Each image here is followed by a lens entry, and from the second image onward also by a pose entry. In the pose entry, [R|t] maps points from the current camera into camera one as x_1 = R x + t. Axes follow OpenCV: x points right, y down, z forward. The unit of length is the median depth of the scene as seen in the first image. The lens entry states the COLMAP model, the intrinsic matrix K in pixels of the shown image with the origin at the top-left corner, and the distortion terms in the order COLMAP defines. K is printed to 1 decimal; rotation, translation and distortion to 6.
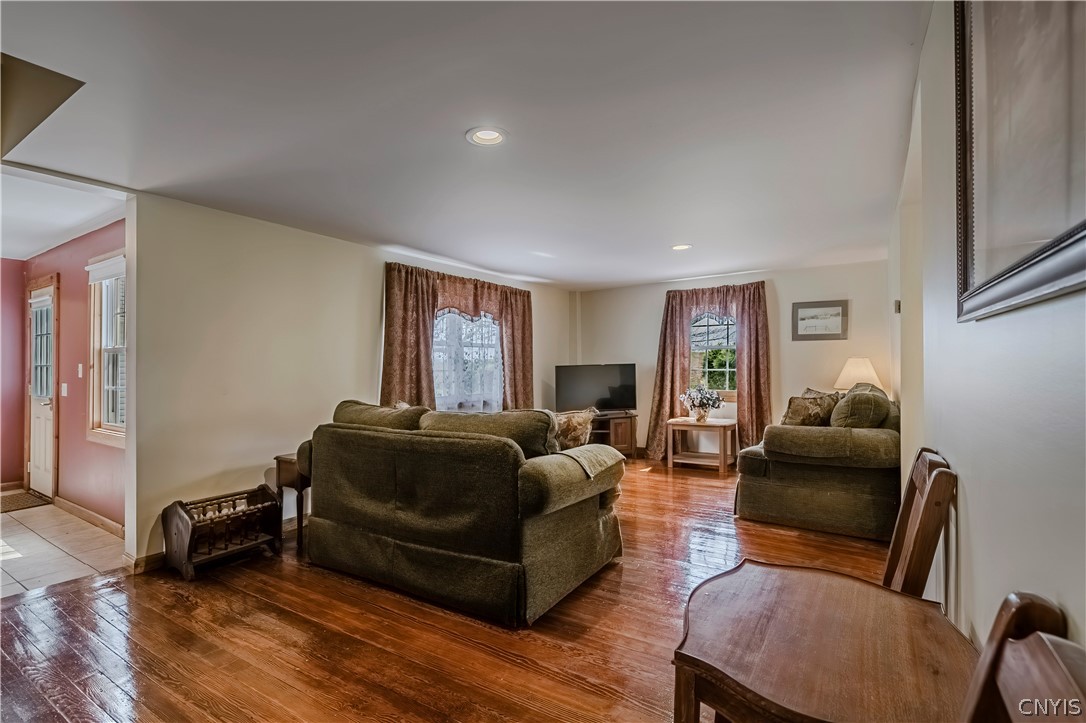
lens RADIAL K [[503.1, 0, 544.8], [0, 503.1, 362.0], [0, 0, 1]] dist [-0.002378, -0.000140]
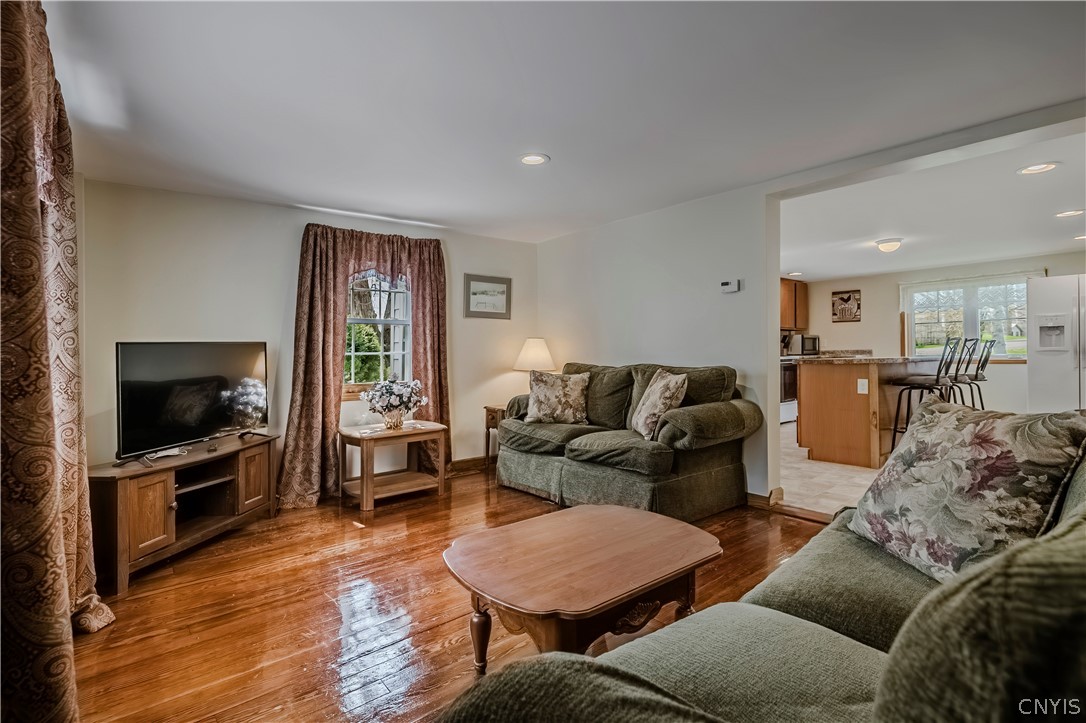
lens RADIAL K [[518.4, 0, 526.7], [0, 518.4, 354.6], [0, 0, 1]] dist [0.010851, -0.001500]
pose [[0.319462, -0.000689, 0.947599, -0.295464], [0.002974, 0.999996, -0.000276, 0.019739], [-0.947594, 0.002907, 0.319463, 0.612517]]
